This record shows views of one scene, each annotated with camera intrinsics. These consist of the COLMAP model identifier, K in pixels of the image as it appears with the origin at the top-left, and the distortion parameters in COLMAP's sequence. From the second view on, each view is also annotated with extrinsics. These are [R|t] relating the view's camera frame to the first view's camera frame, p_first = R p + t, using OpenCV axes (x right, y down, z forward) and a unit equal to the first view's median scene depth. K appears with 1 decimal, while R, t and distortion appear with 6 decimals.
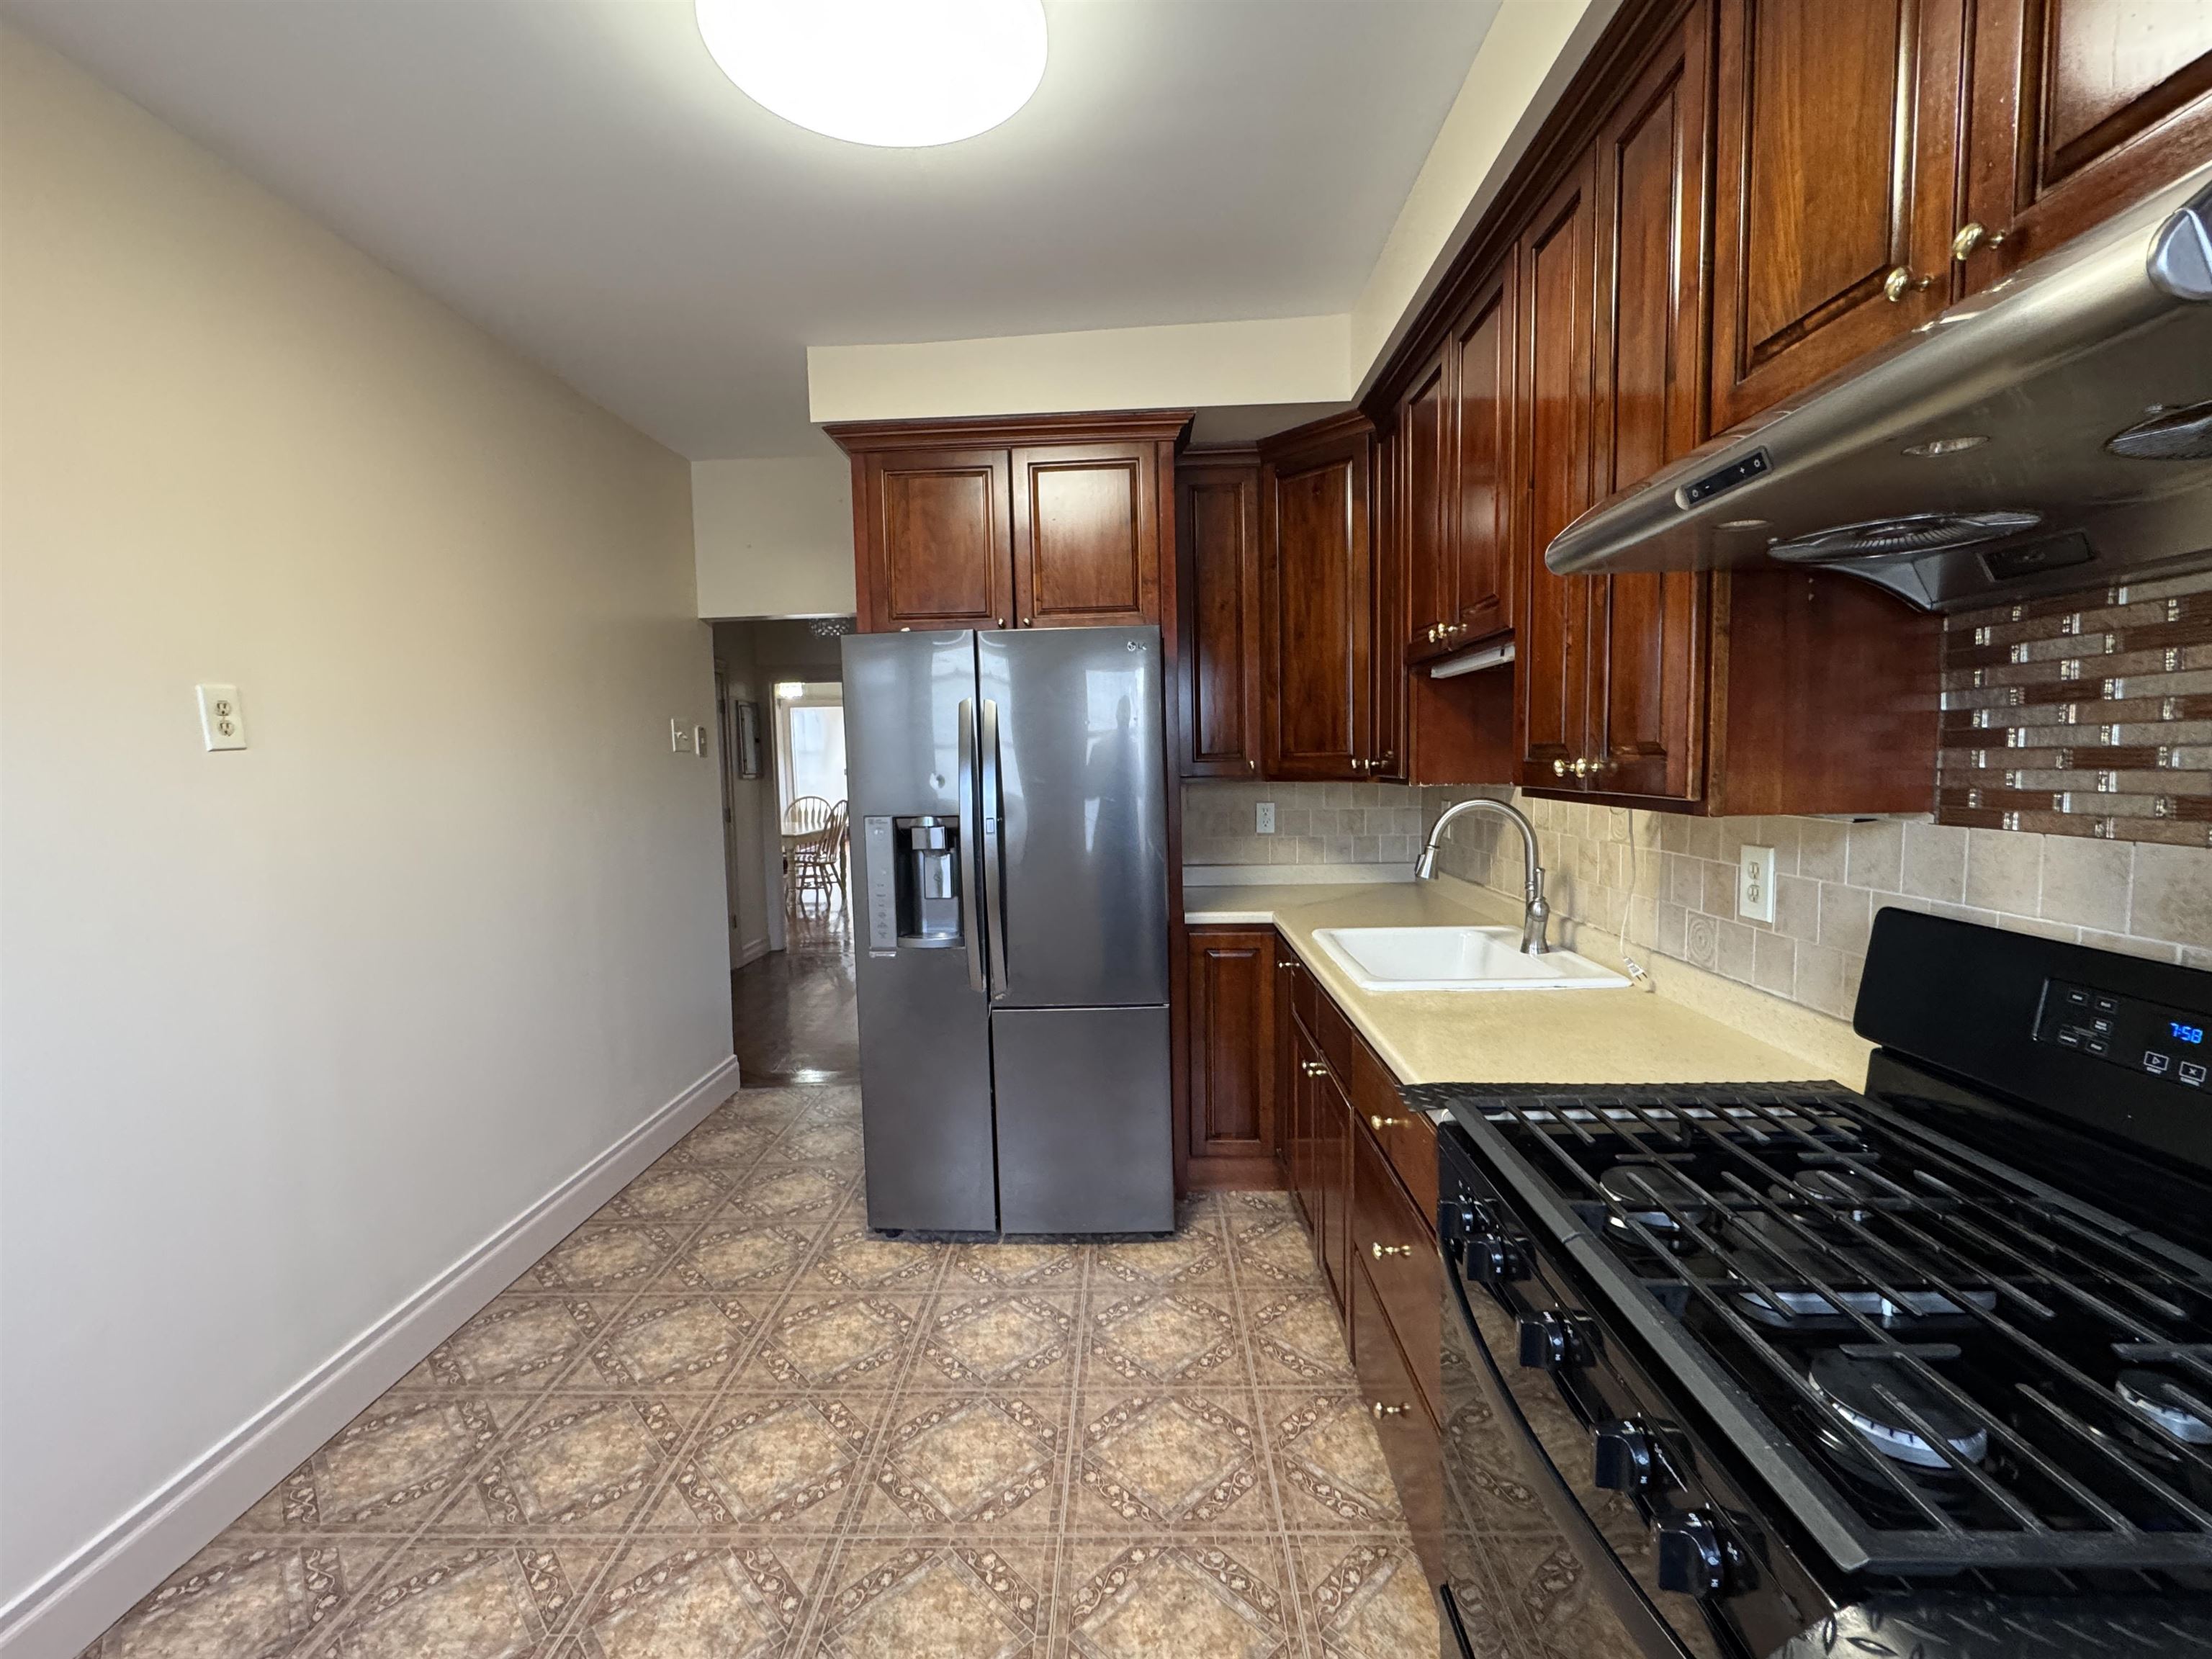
lens RADIAL K [[957.0, 0, 1106.0], [0, 957.0, 829.5], [0, 0, 1]] dist [-0.002617, -0.000136]
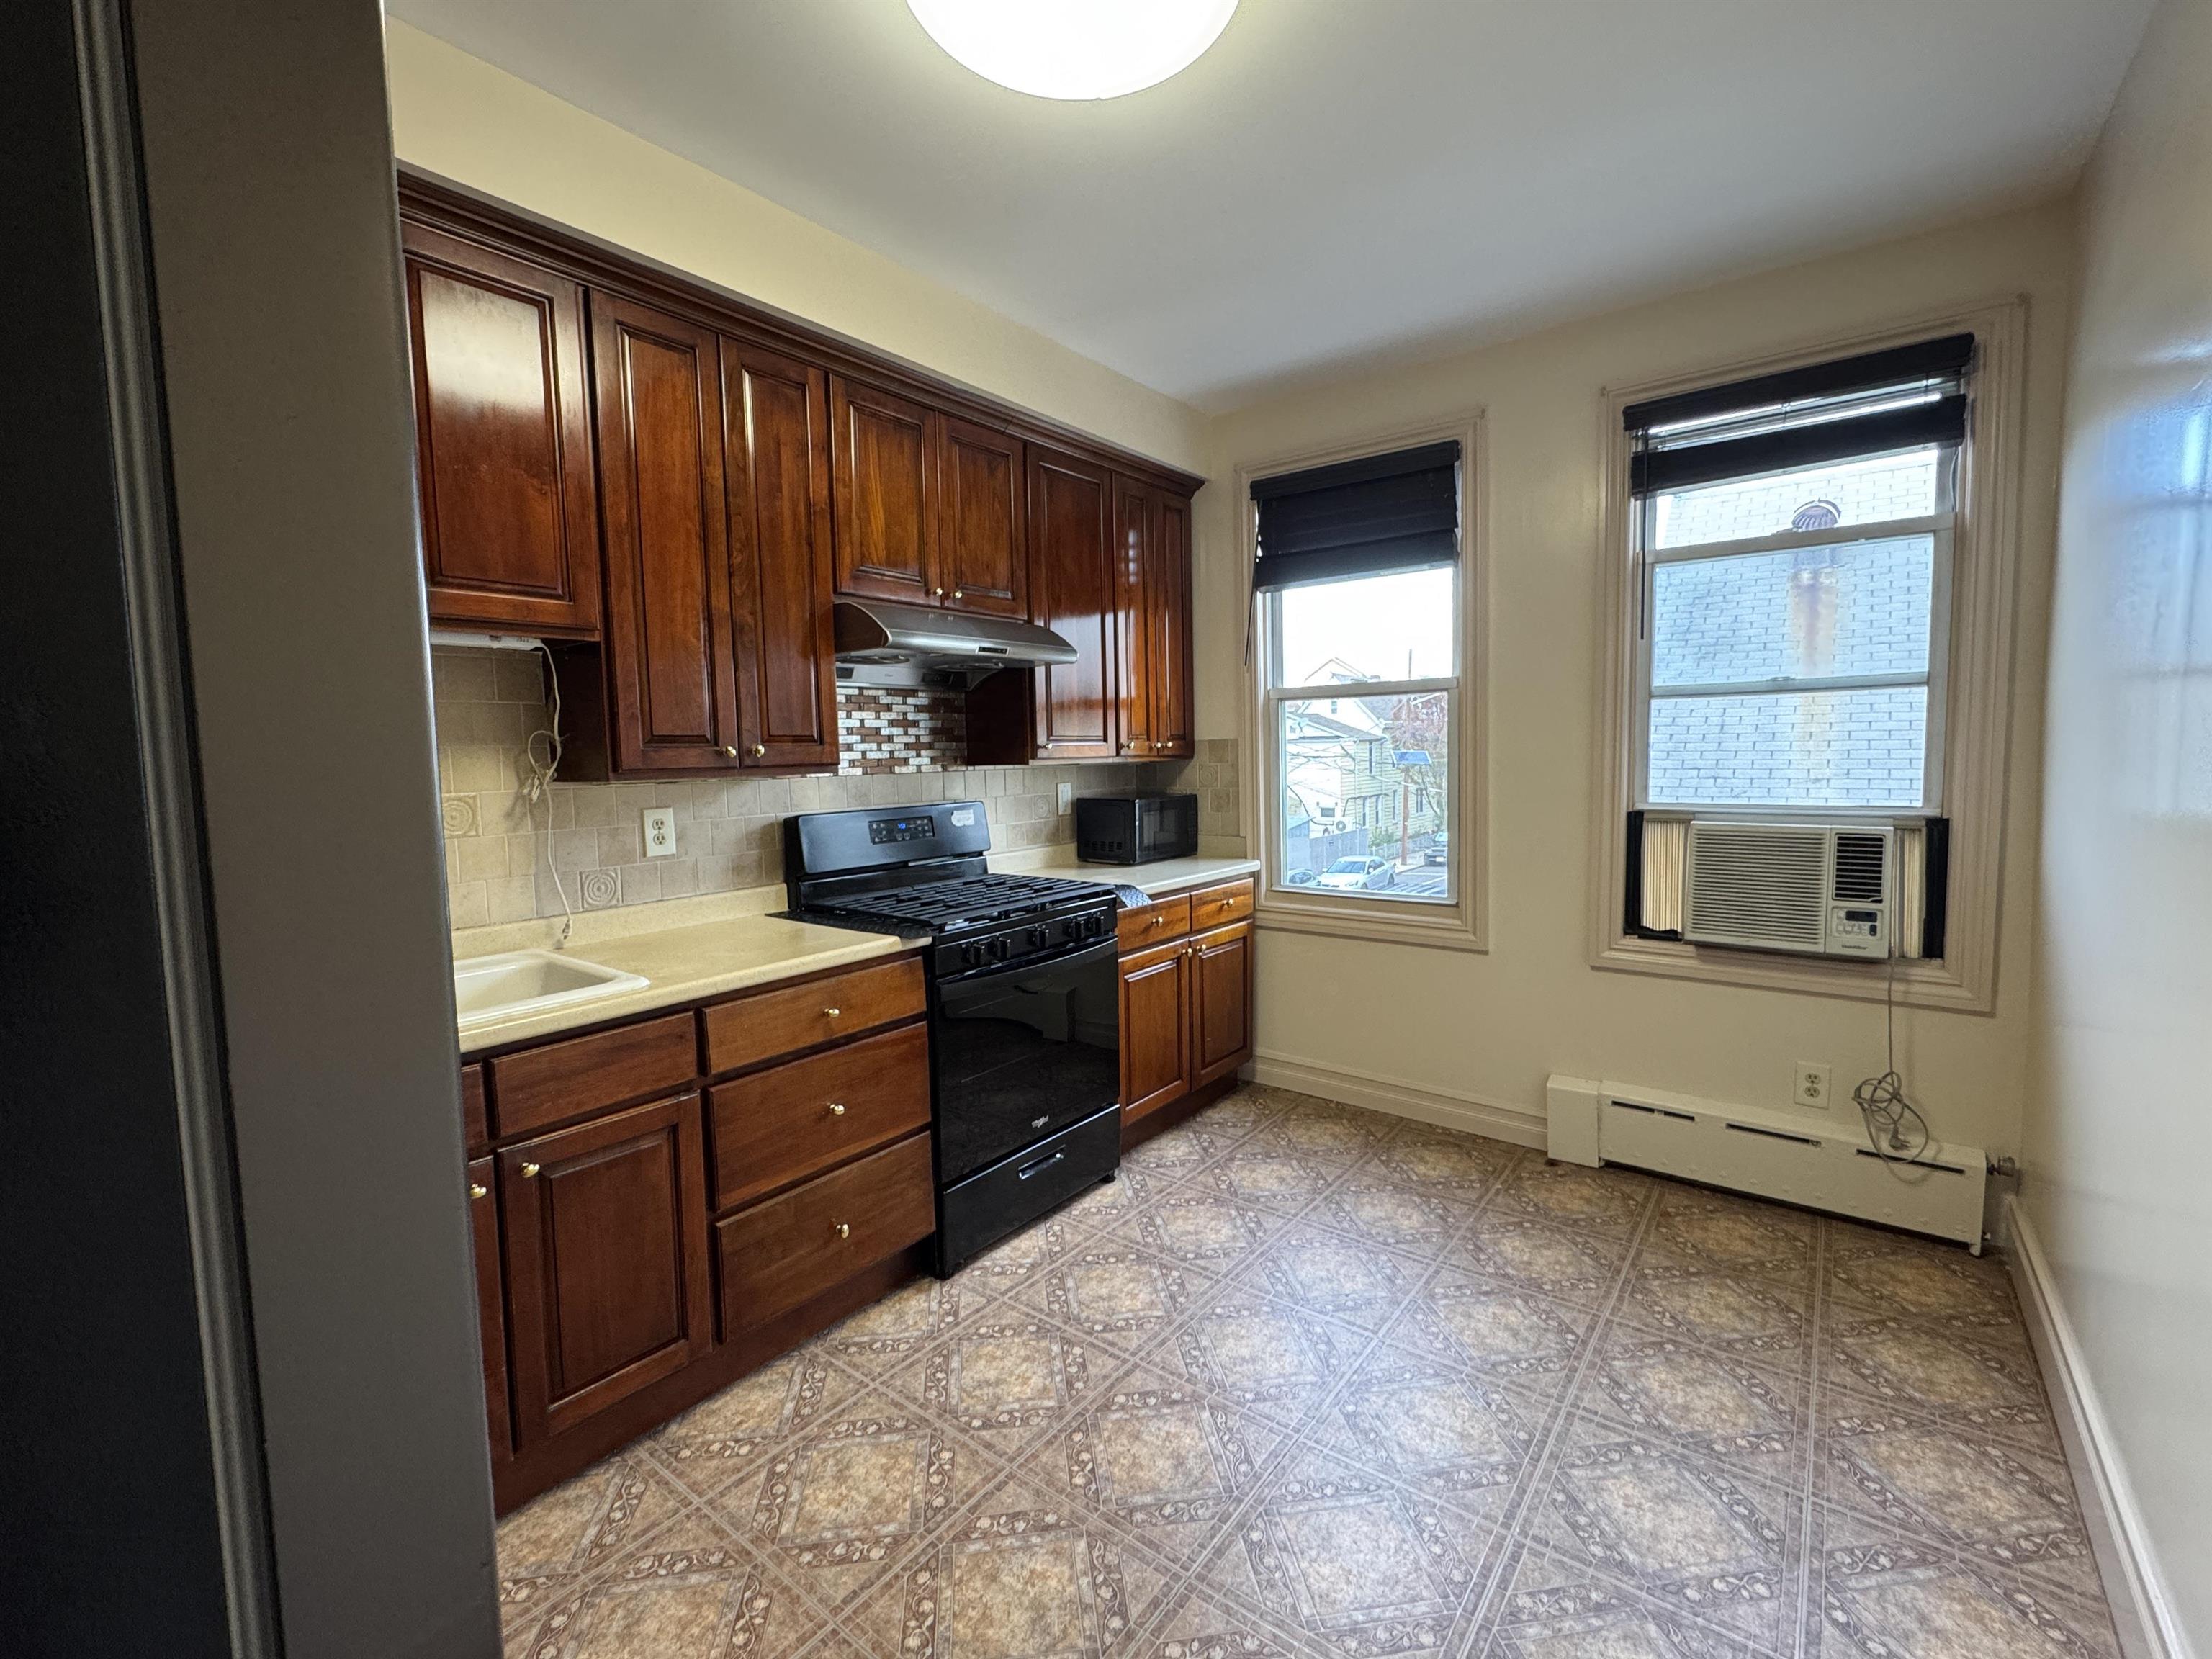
lens RADIAL K [[957.0, 0, 1106.0], [0, 957.0, 829.5], [0, 0, 1]] dist [-0.002617, -0.000136]
pose [[-0.808778, -0.007031, 0.588072, -0.618984], [0.086106, 0.987738, 0.130230, -0.066323], [-0.581777, 0.155964, -0.798255, 1.390635]]
